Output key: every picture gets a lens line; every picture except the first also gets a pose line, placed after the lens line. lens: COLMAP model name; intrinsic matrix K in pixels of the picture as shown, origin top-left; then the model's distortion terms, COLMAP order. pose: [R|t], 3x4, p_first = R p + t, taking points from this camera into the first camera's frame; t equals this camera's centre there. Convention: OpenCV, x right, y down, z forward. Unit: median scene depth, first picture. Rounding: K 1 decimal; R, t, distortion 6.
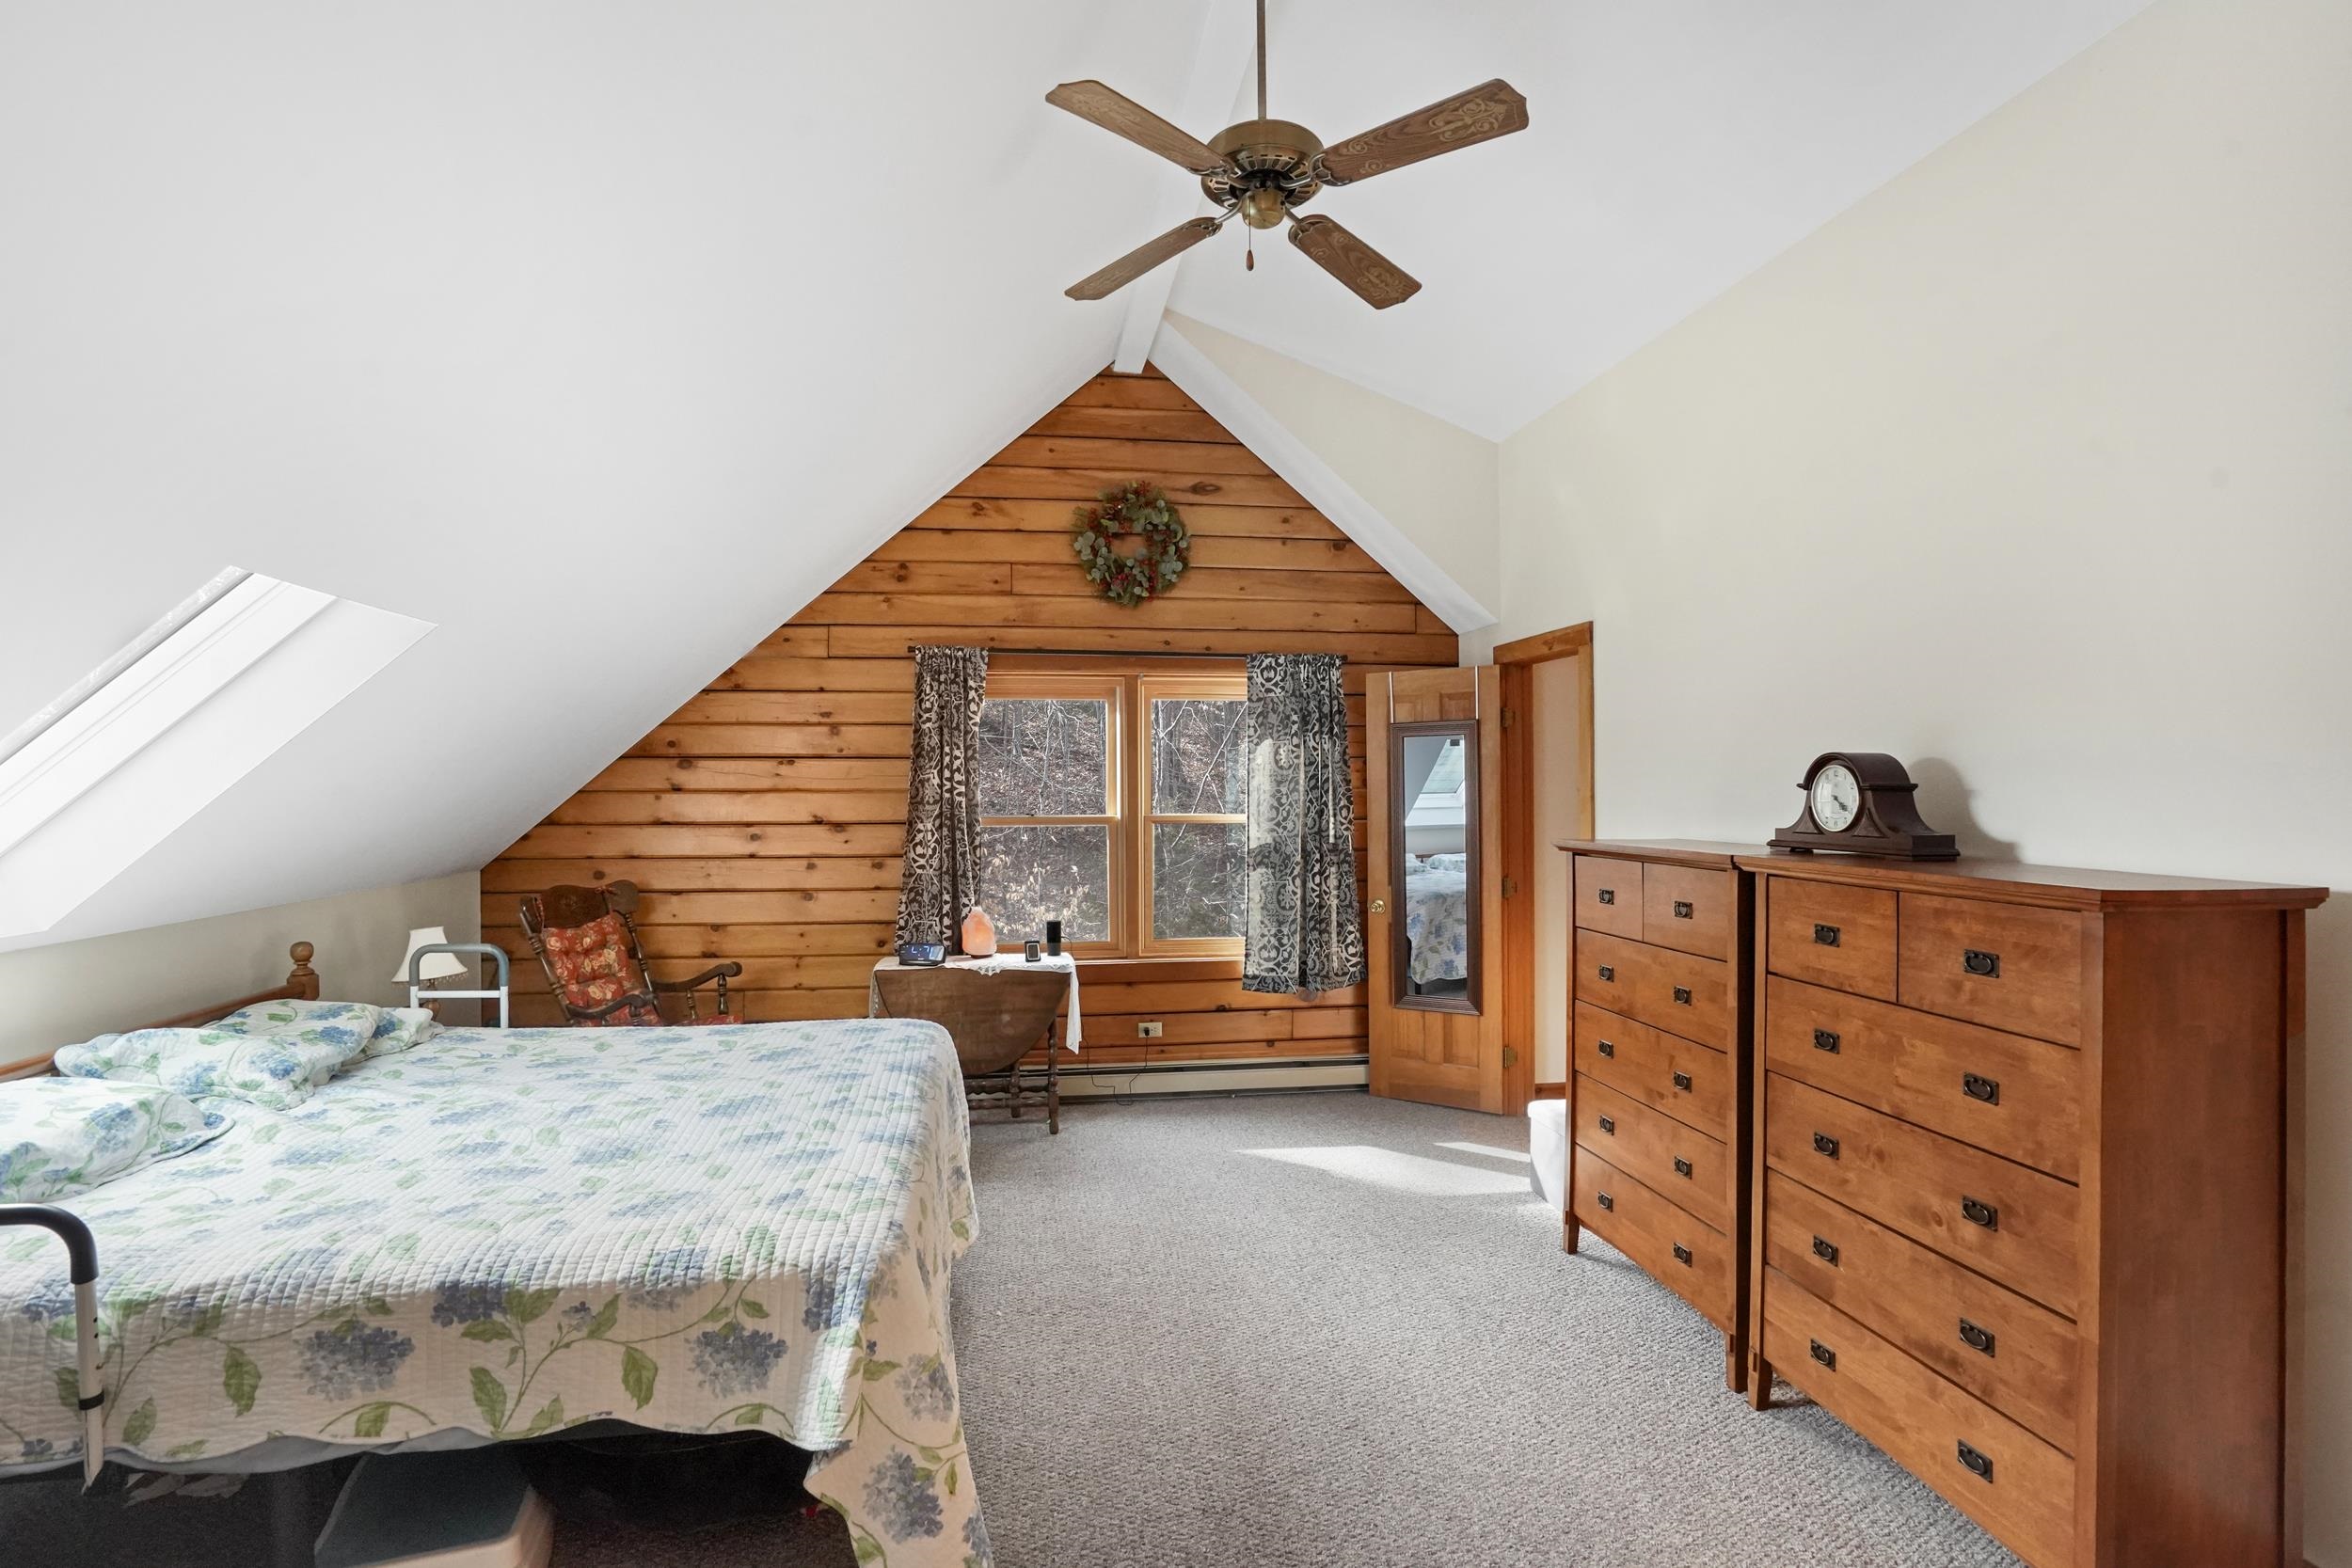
lens RADIAL K [[1101.1, 0, 1086.0], [0, 1101.1, 778.3], [0, 0, 1]] dist [-0.047743, 0.018448]
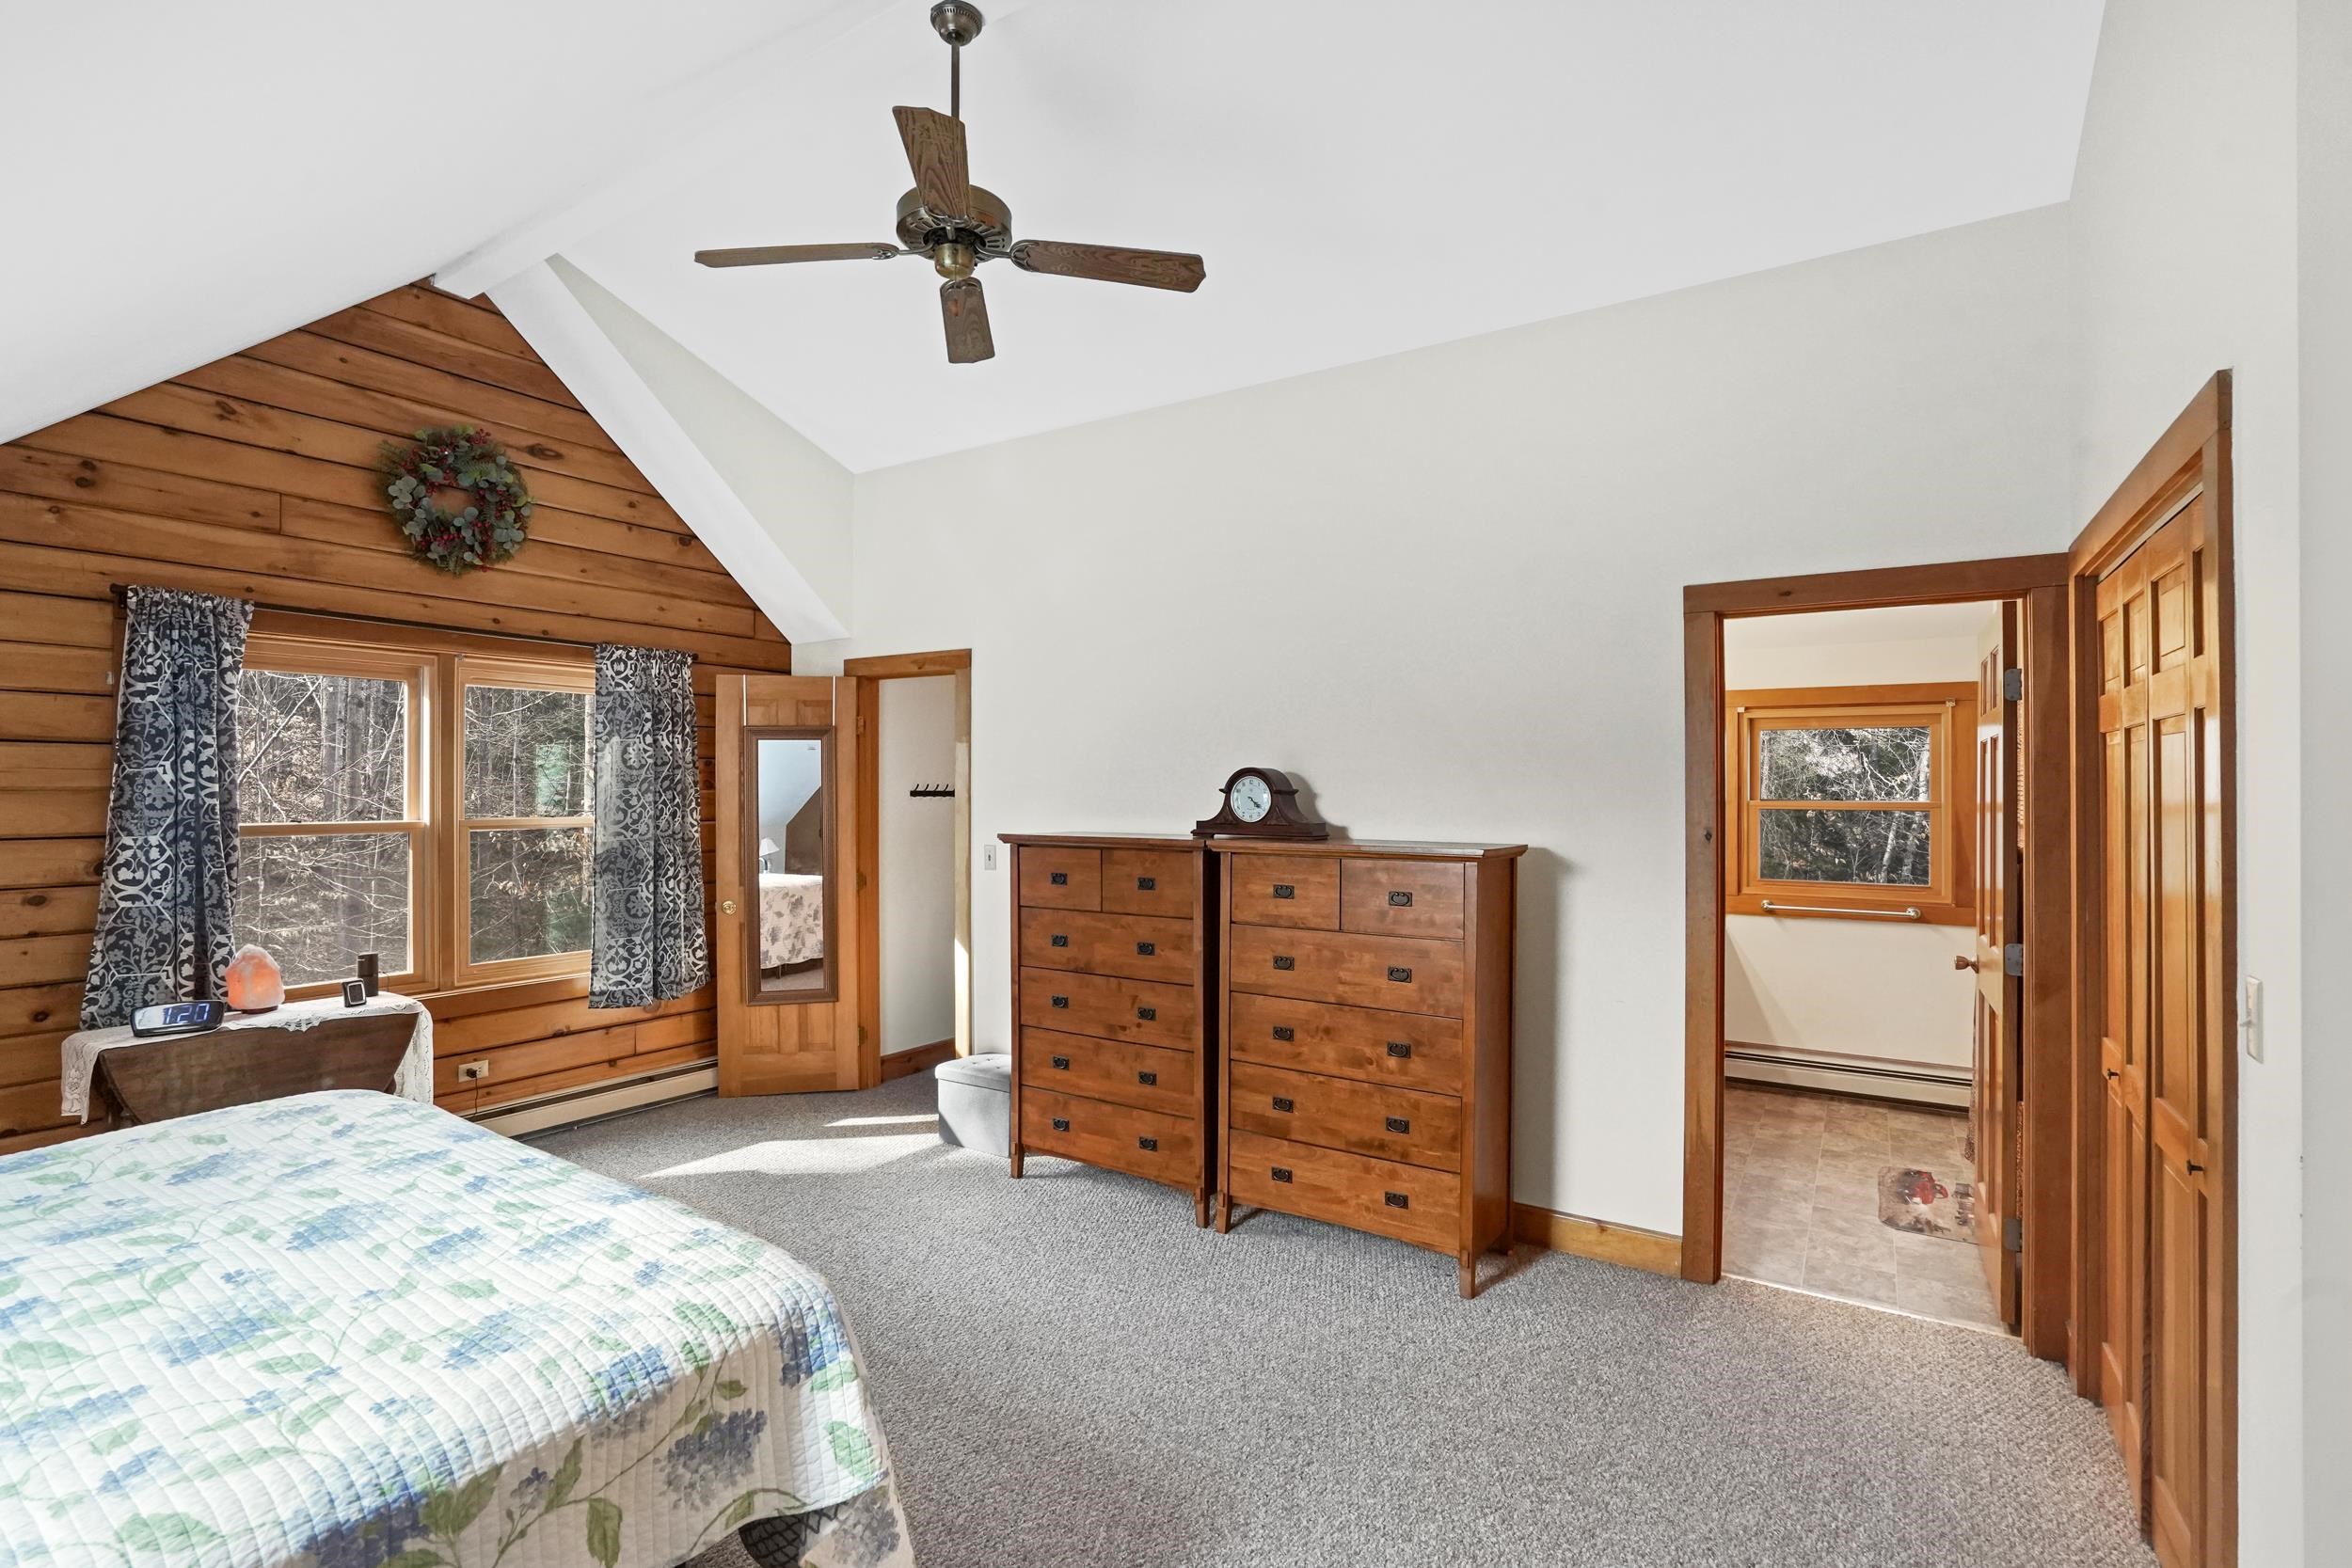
lens RADIAL K [[1101.1, 0, 1135.9], [0, 1101.1, 777.1], [0, 0, 1]] dist [-0.047743, 0.018448]
pose [[0.667210, 0.013061, 0.744755, -0.299259], [-0.011547, 0.999907, -0.007191, 0.000450], [-0.744780, -0.003802, 0.667299, 0.074250]]
